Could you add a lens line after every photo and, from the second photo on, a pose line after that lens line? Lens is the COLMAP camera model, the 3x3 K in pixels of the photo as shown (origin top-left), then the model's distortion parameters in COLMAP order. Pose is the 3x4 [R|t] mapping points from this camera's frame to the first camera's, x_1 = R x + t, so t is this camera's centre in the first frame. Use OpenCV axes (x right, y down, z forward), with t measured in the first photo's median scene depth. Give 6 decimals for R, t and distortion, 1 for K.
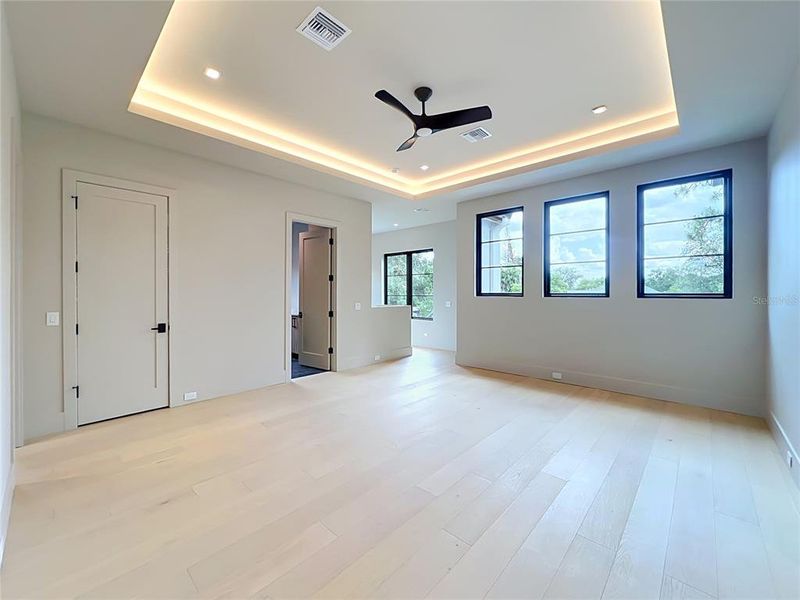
lens RADIAL K [[325.1, 0, 400.9], [0, 325.1, 294.7], [0, 0, 1]] dist [-0.001434, -0.000269]
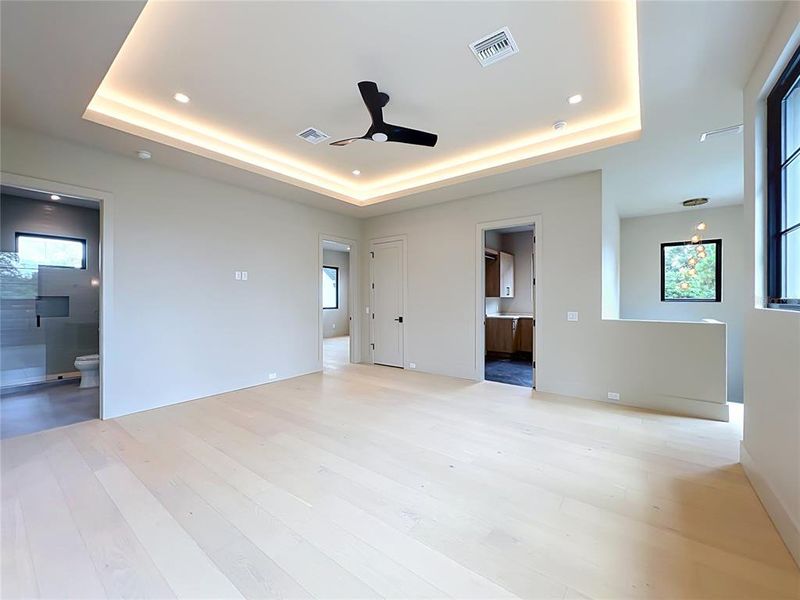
lens RADIAL K [[325.1, 0, 399.1], [0, 325.1, 300.6], [0, 0, 1]] dist [-0.001434, -0.000269]
pose [[0.091937, 0.007714, -0.995735, 0.431087], [-0.005463, 0.999959, 0.007243, -0.003014], [0.995750, 0.004774, 0.091976, 0.391459]]
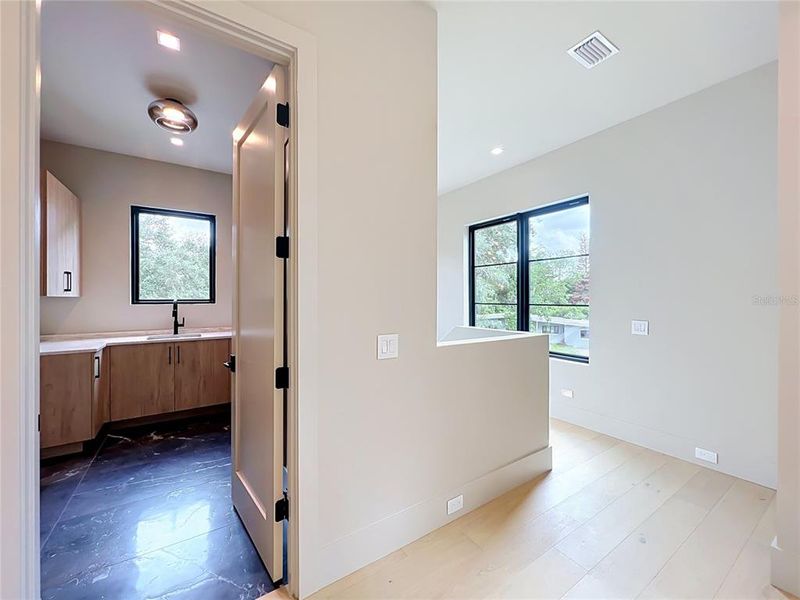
lens RADIAL K [[325.1, 0, 396.9], [0, 325.1, 300.7], [0, 0, 1]] dist [-0.001434, -0.000269]
pose [[0.967874, 0.000910, -0.251433, -0.037576], [-0.000052, 0.999994, 0.003419, -0.004929], [0.251435, -0.003296, 0.967869, 0.532490]]
